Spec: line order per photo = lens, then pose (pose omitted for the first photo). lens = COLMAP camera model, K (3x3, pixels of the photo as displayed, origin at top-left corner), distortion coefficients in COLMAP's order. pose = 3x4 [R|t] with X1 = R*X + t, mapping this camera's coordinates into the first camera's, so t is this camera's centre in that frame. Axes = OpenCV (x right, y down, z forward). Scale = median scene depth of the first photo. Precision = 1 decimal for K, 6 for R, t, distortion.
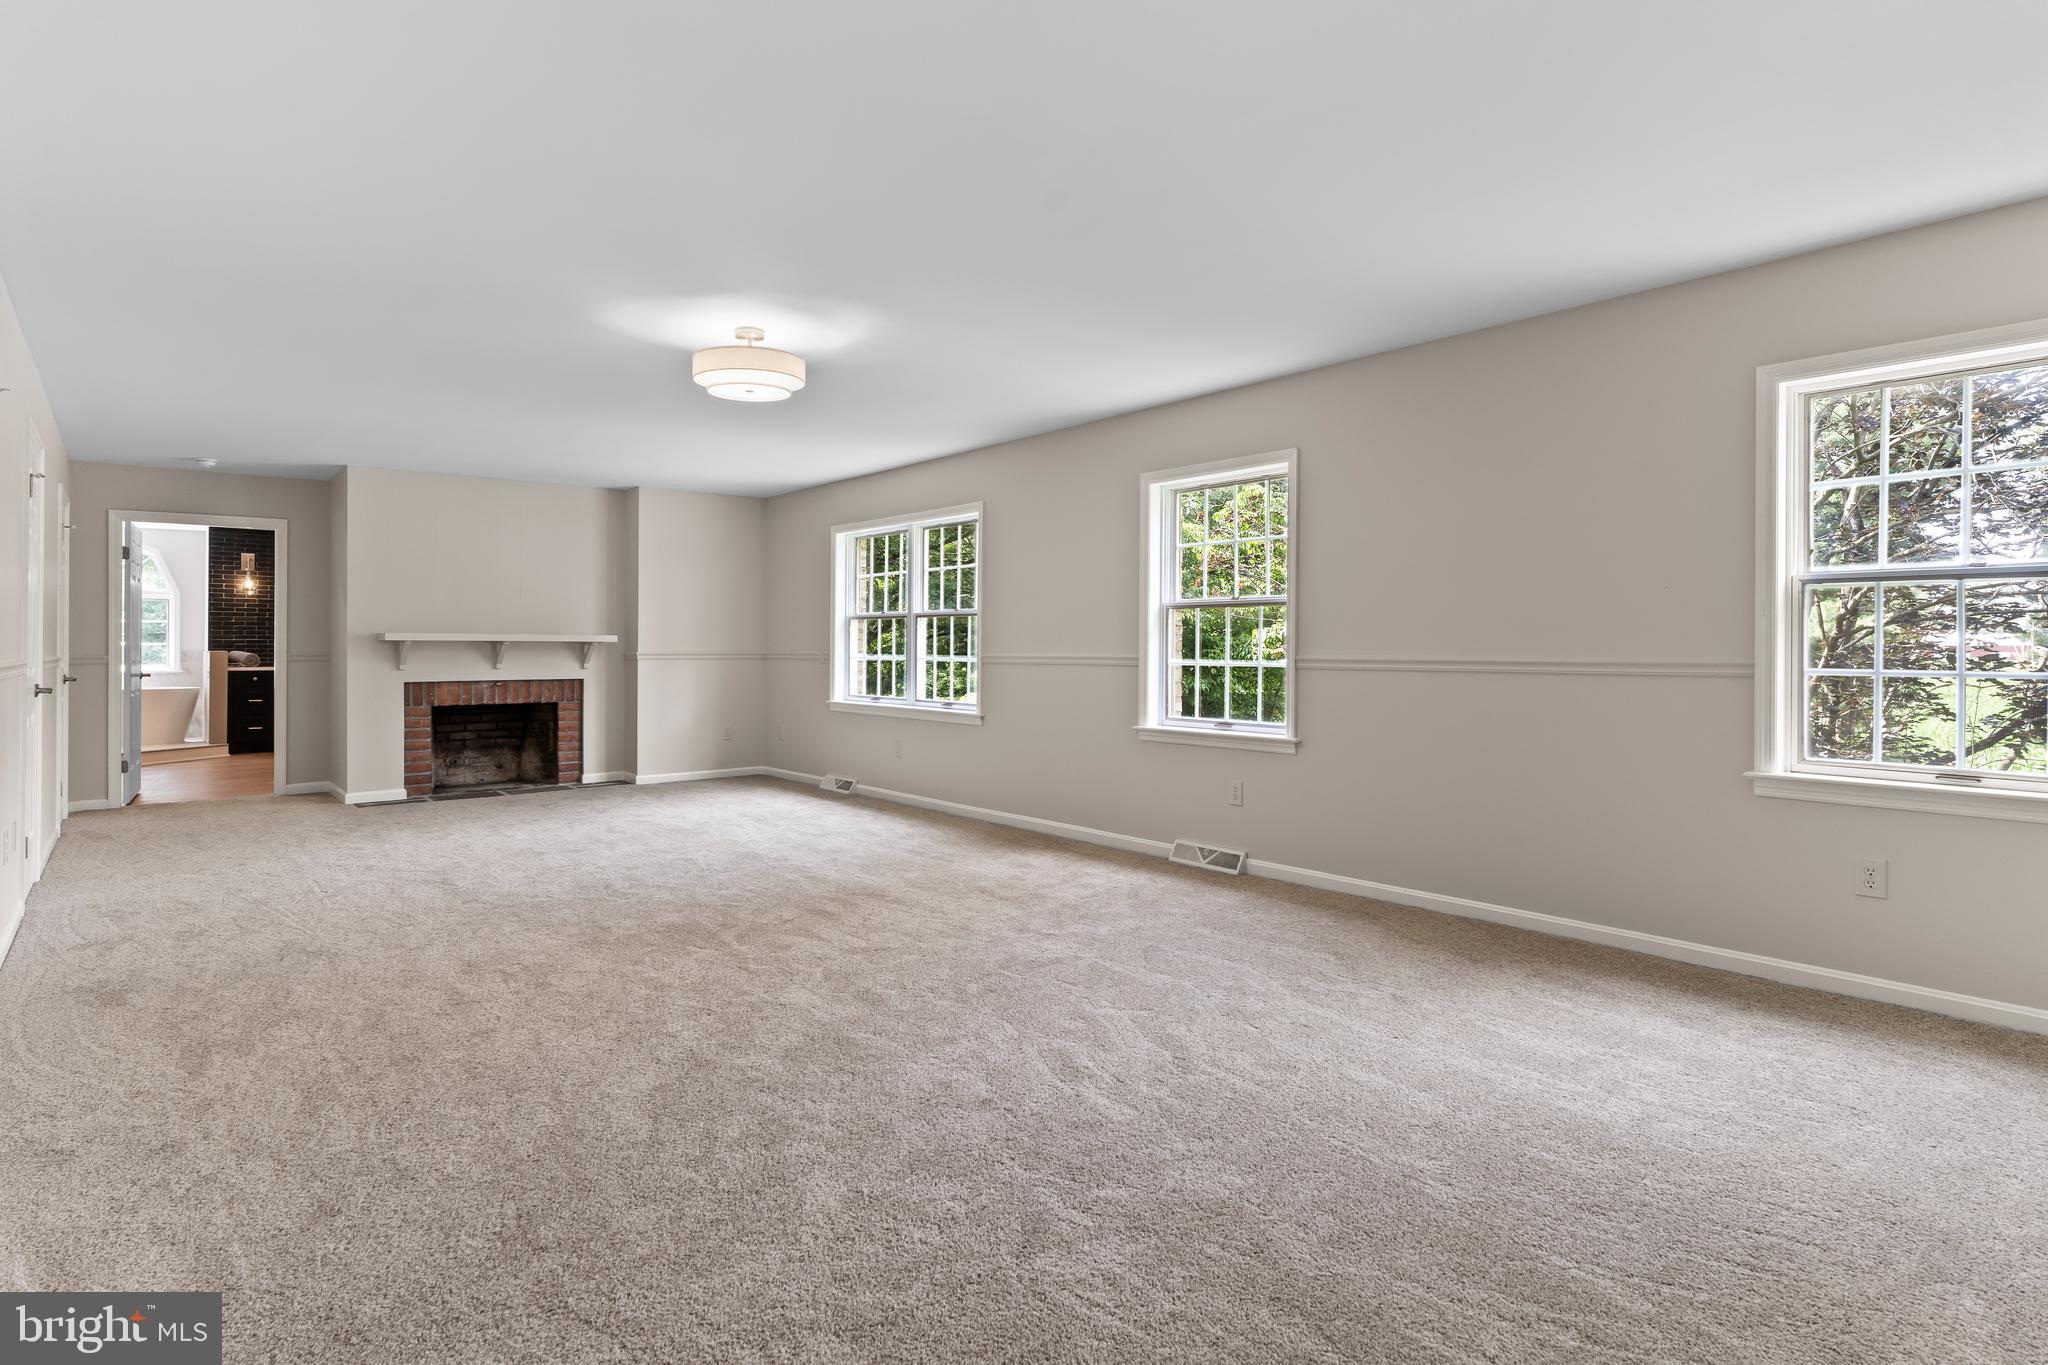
lens RADIAL K [[1065.6, 0, 1016.0], [0, 1065.6, 648.3], [0, 0, 1]] dist [0.002766, 0.000600]
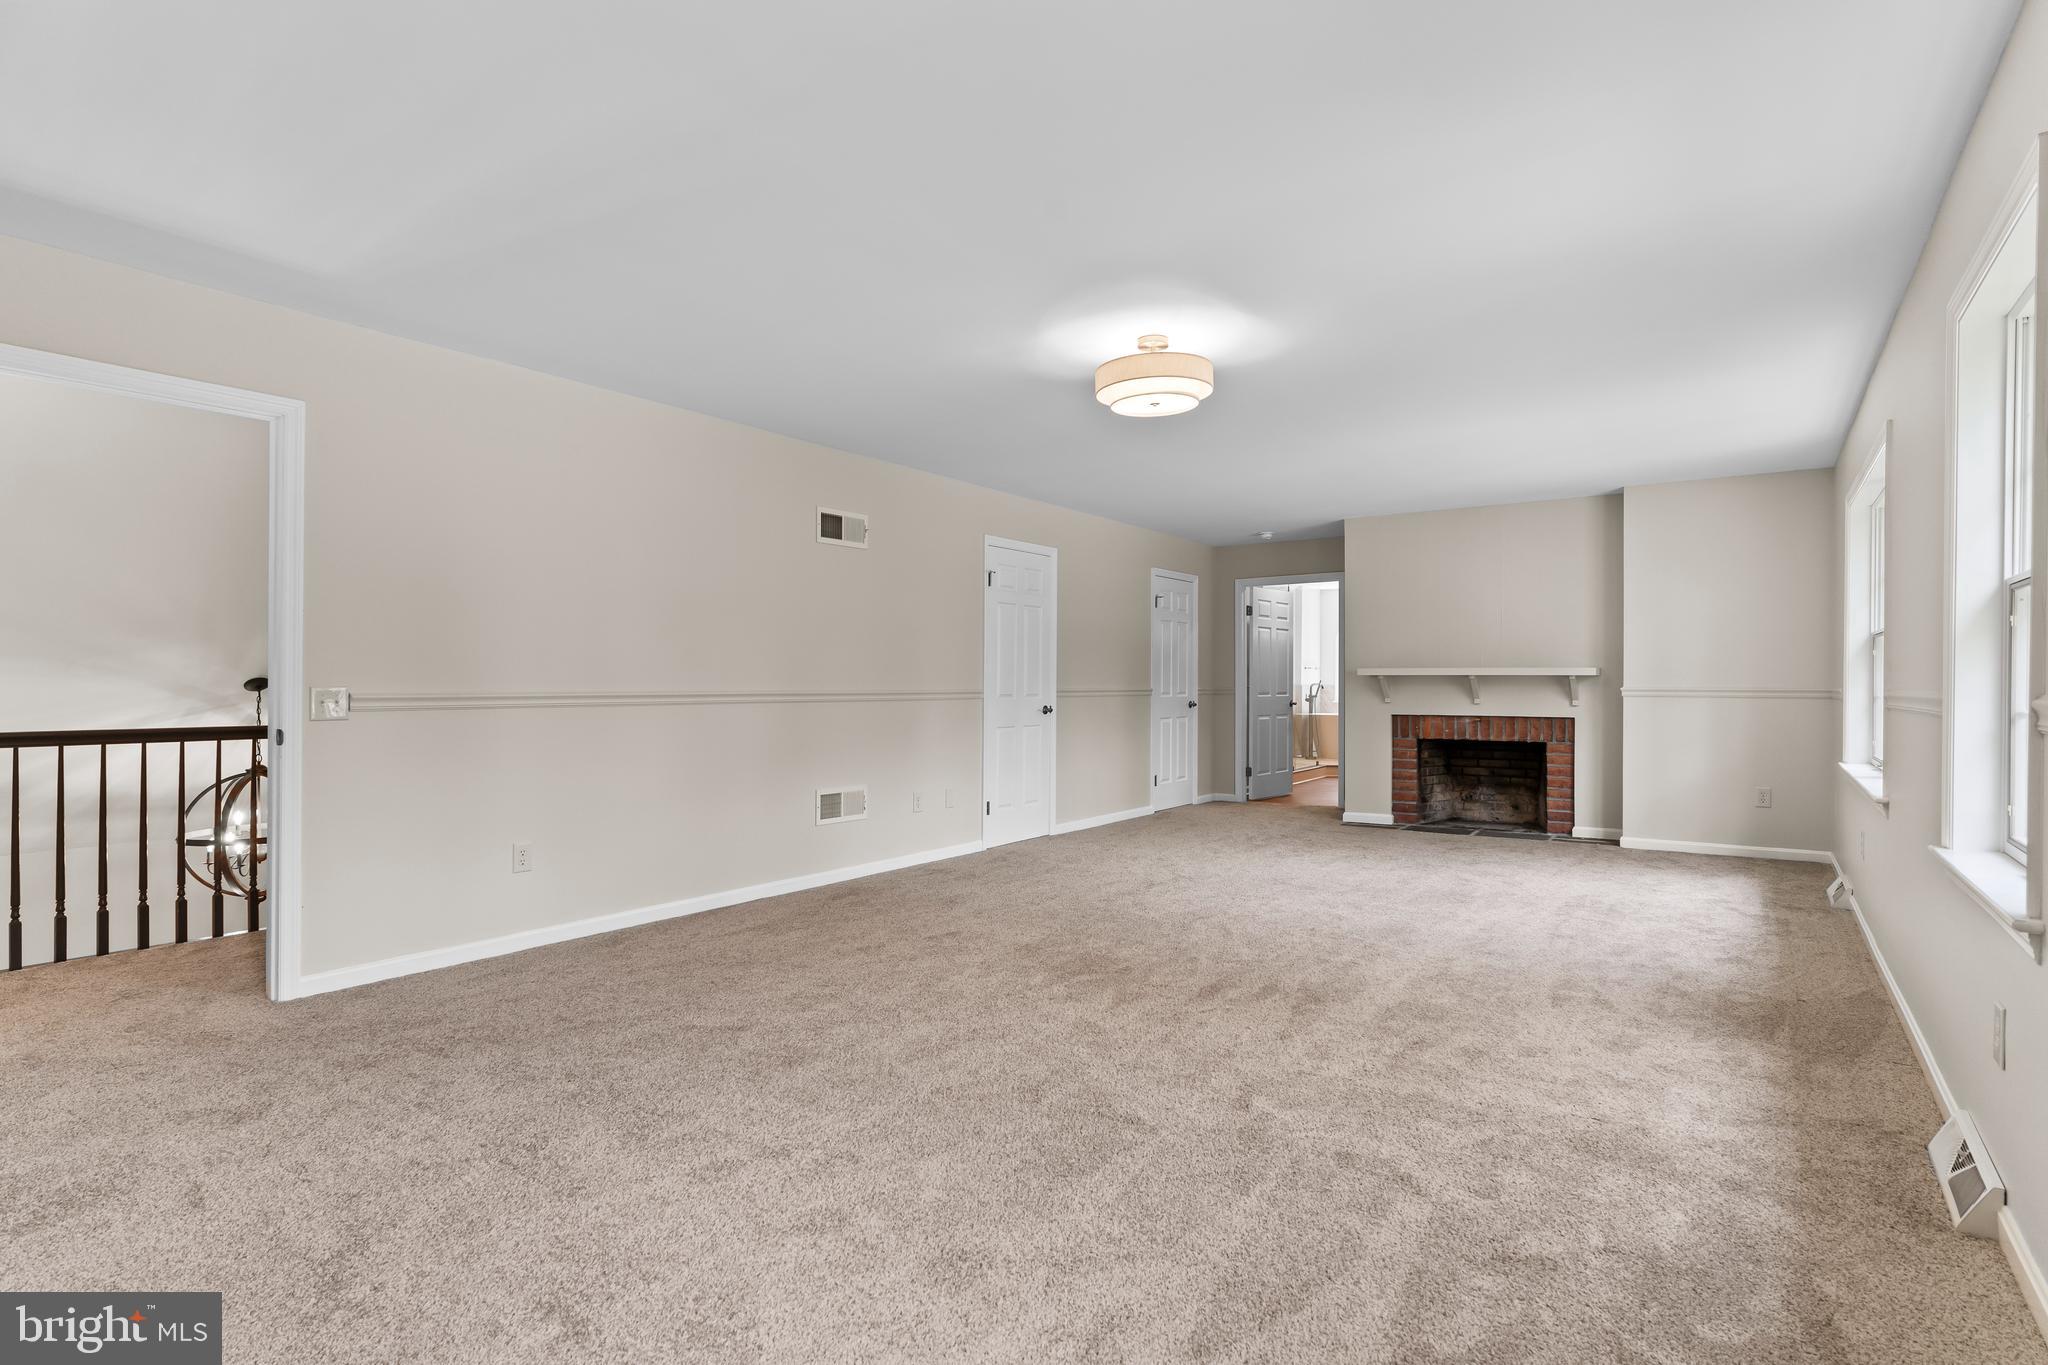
lens RADIAL K [[1052.7, 0, 1024.0], [0, 1052.7, 682.5], [0, 0, 1]] dist [-0.002900, 0.000153]
pose [[0.271436, -0.001110, -0.962456, 0.312345], [-0.002178, 0.999996, -0.001768, 0.002356], [0.962454, 0.002577, 0.271433, 0.336915]]
